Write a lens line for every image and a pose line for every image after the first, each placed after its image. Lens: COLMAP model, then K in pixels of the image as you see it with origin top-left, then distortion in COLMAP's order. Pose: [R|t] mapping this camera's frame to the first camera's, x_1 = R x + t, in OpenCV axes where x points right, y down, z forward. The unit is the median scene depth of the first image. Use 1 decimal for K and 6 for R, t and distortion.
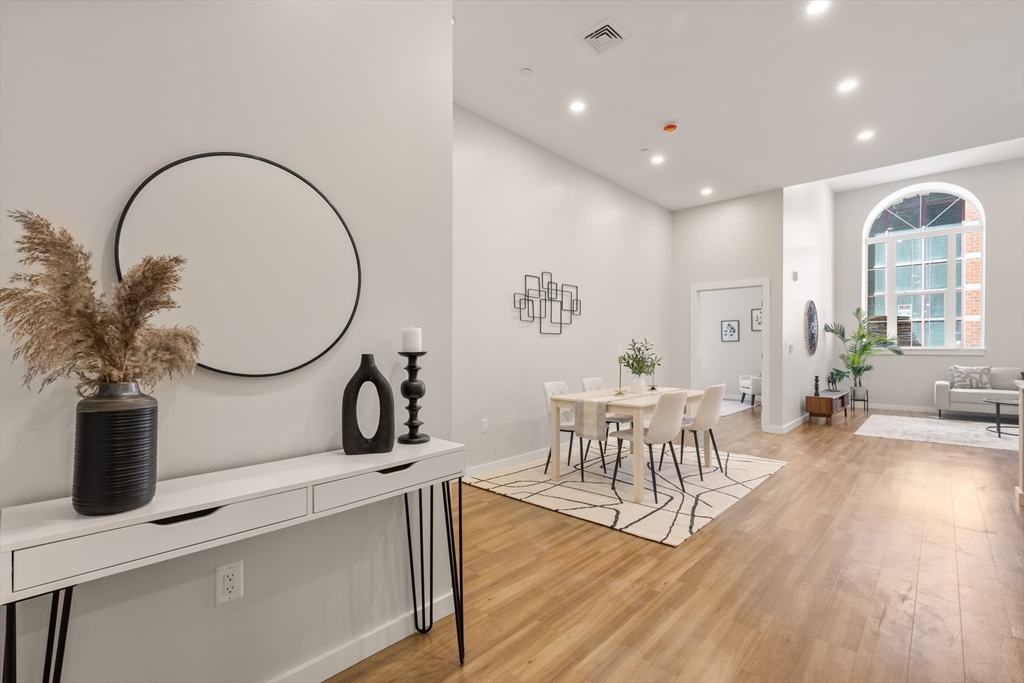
lens RADIAL K [[463.6, 0, 512.0], [0, 463.6, 341.5], [0, 0, 1]] dist [-0.001427, -0.000319]
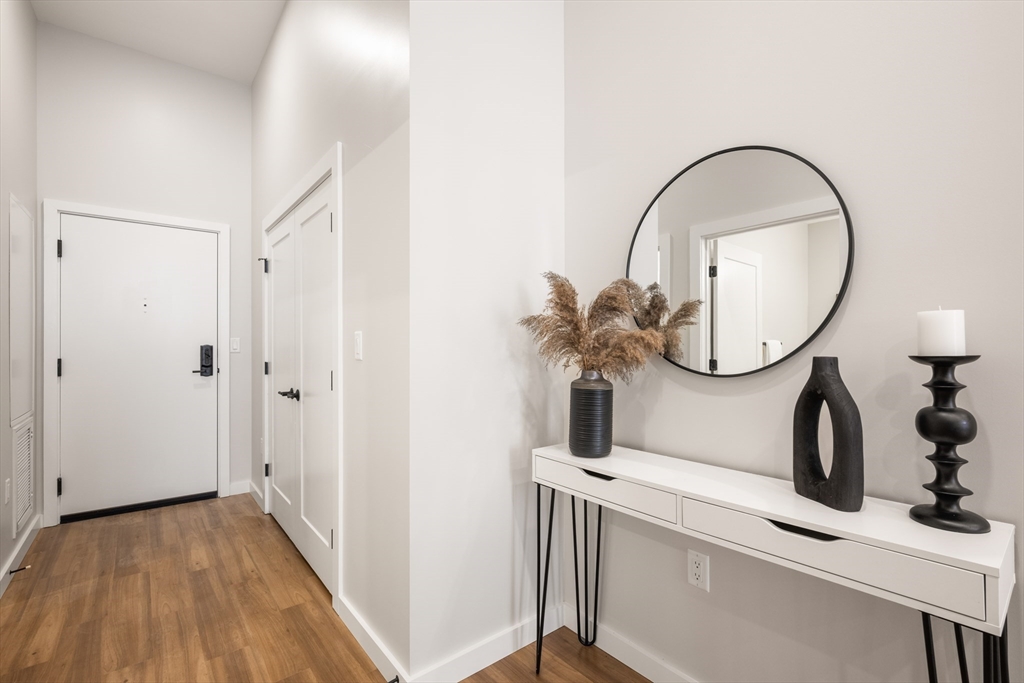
lens RADIAL K [[463.6, 0, 512.0], [0, 463.6, 341.5], [0, 0, 1]] dist [-0.001427, -0.000319]
pose [[-0.136884, -0.010141, -0.990535, 0.434945], [0.011446, 0.999865, -0.011818, 0.007081], [0.990521, -0.012956, -0.136749, 0.637428]]
